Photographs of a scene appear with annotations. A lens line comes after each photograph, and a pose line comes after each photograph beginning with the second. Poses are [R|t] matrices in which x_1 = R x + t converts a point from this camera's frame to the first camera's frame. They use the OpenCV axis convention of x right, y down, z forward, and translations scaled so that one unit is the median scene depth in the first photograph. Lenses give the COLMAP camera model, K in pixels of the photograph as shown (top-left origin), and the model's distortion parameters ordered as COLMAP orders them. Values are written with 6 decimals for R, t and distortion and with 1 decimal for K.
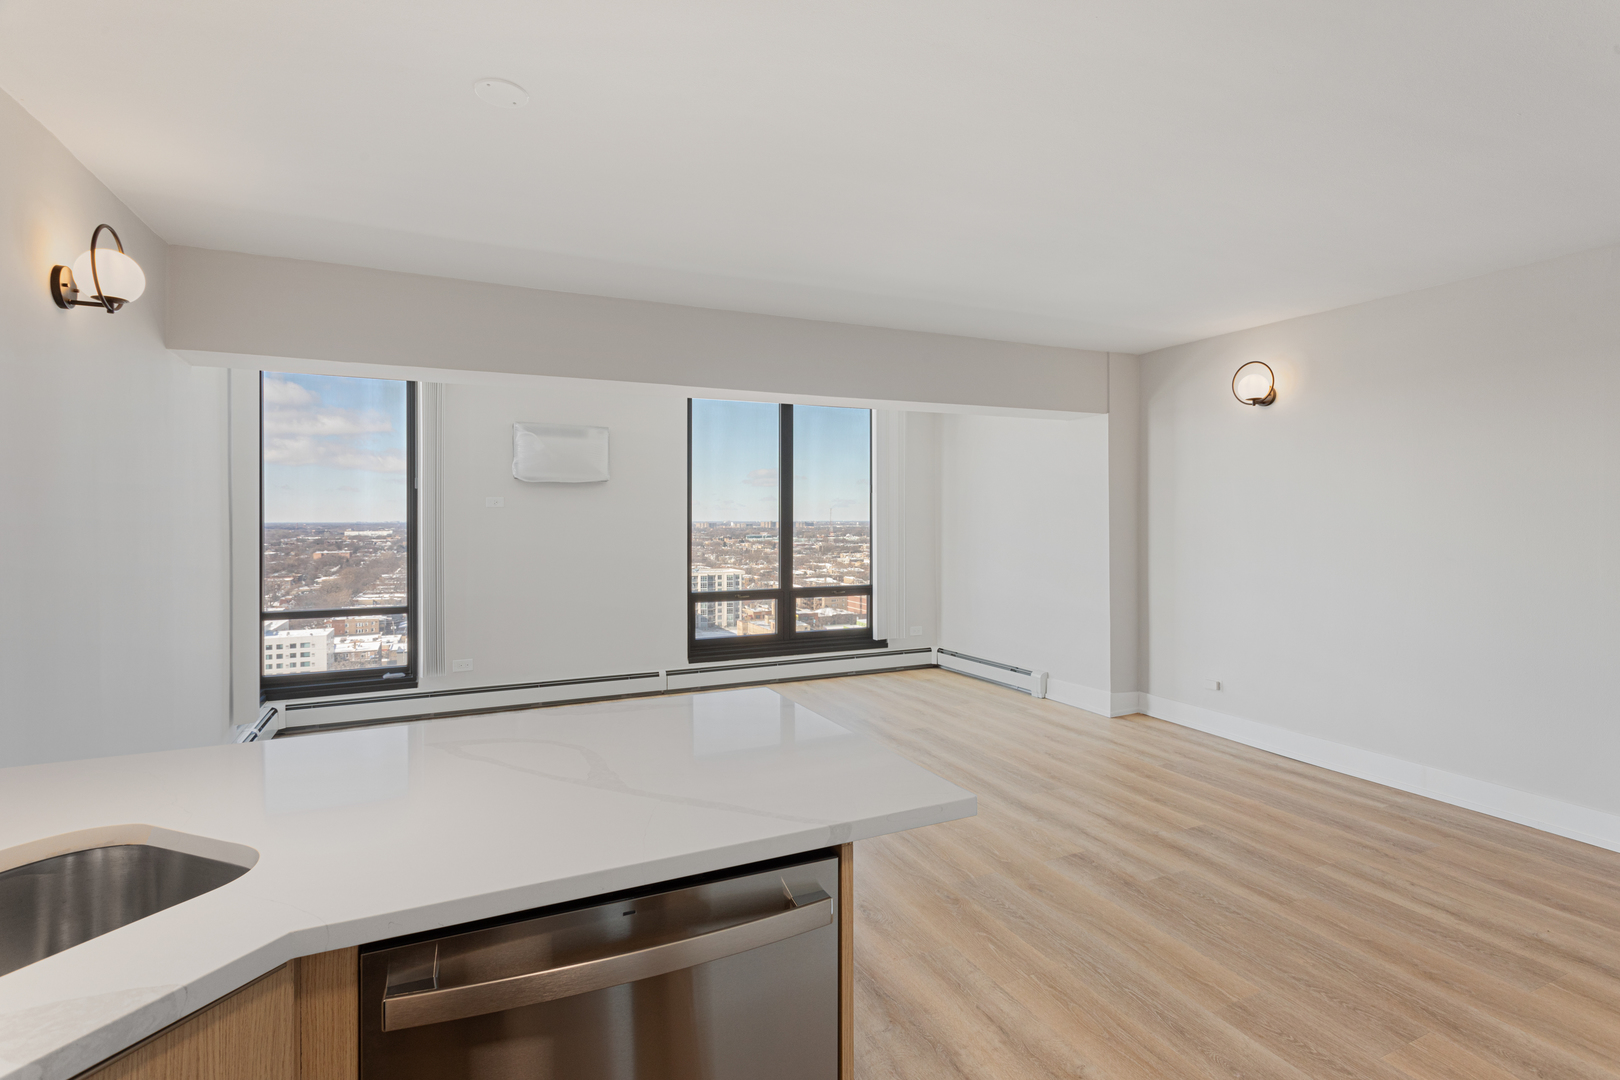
lens RADIAL K [[787.0, 0, 820.9], [0, 787.0, 534.4], [0, 0, 1]] dist [-0.000401, -0.000231]
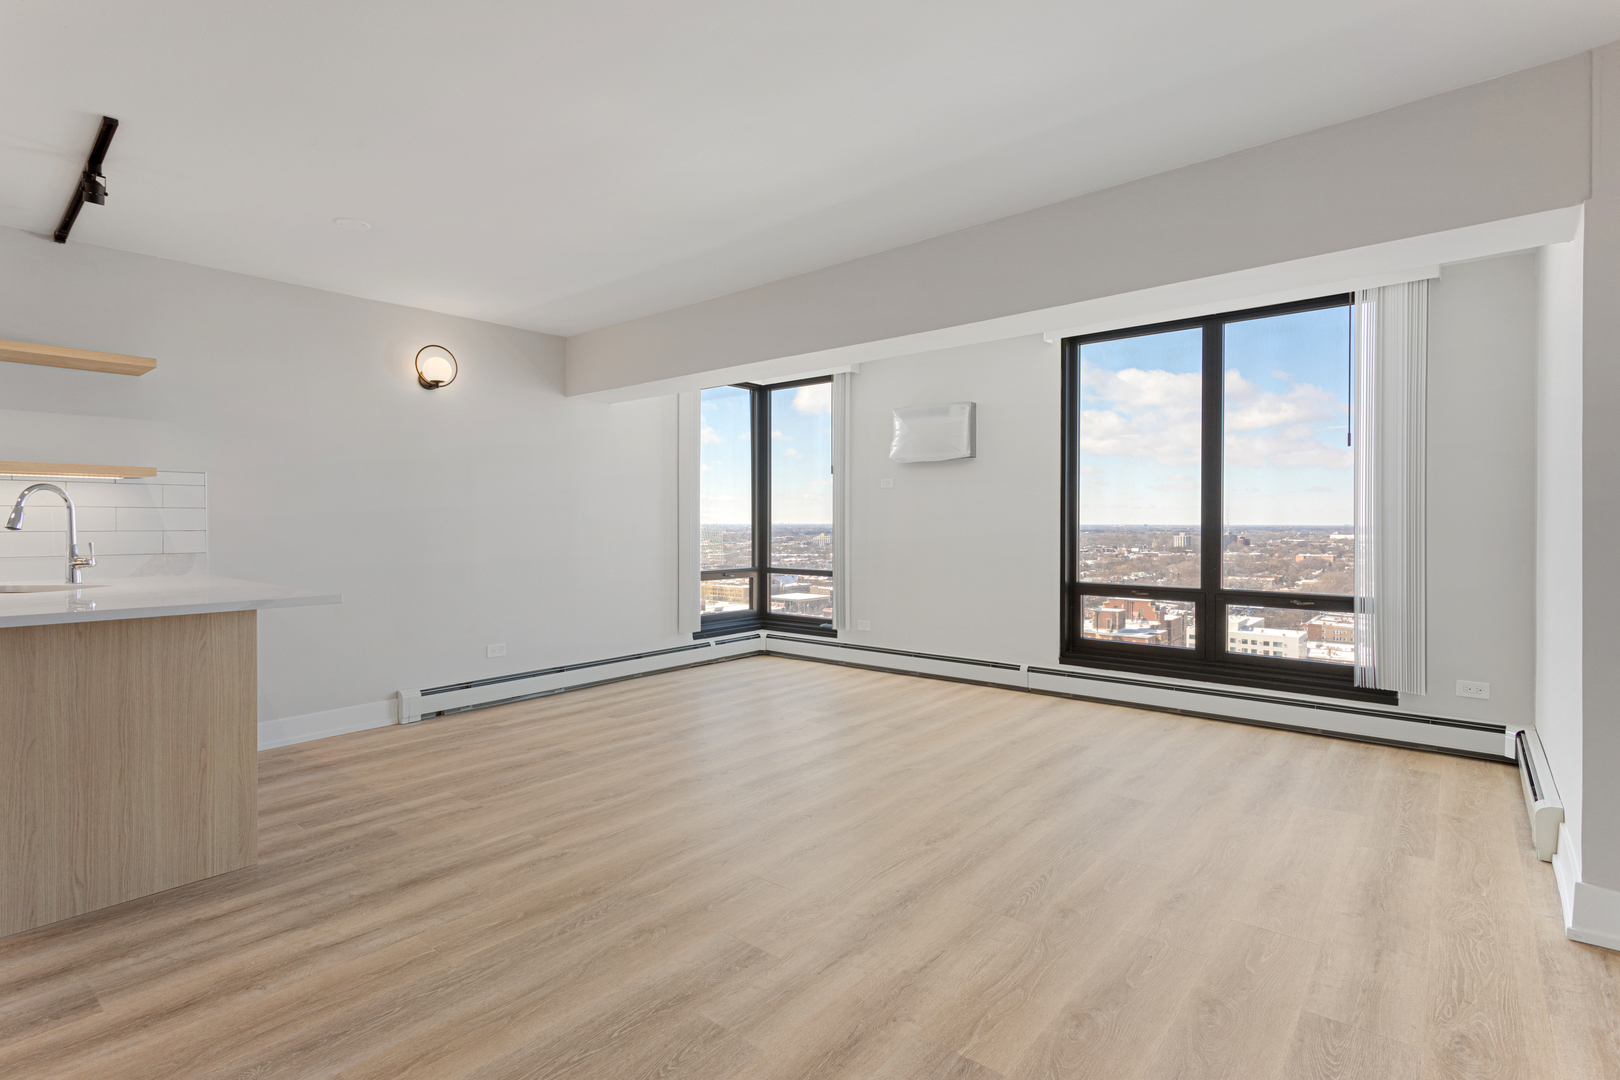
lens RADIAL K [[787.0, 0, 807.2], [0, 787.0, 540.1], [0, 0, 1]] dist [-0.000401, -0.000231]
pose [[0.401187, 0.021802, -0.915736, 0.465257], [-0.019633, 0.999692, 0.015200, 0.020051], [0.915786, 0.011880, 0.401492, 0.371547]]
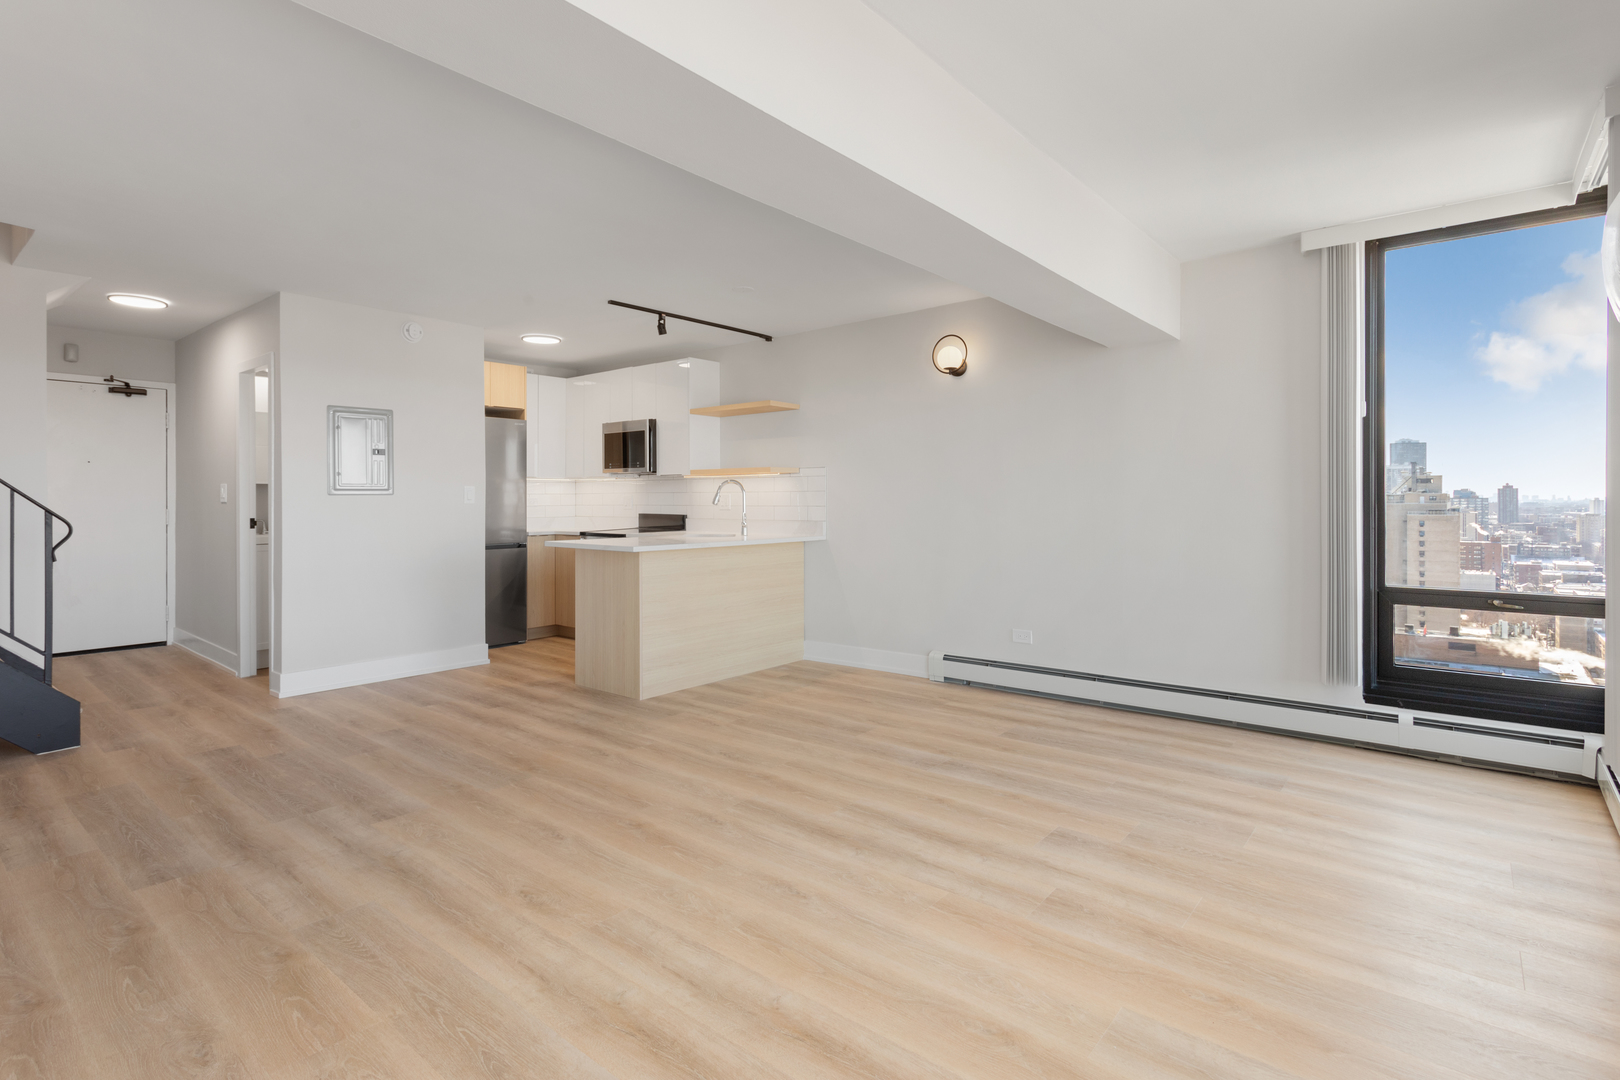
lens RADIAL K [[787.0, 0, 781.9], [0, 787.0, 498.4], [0, 0, 1]] dist [-0.000401, -0.000231]
pose [[-0.919259, 0.001829, -0.393649, 0.127417], [-0.005212, 0.999845, 0.016818, 0.007781], [0.393619, 0.017512, -0.919107, 0.984580]]
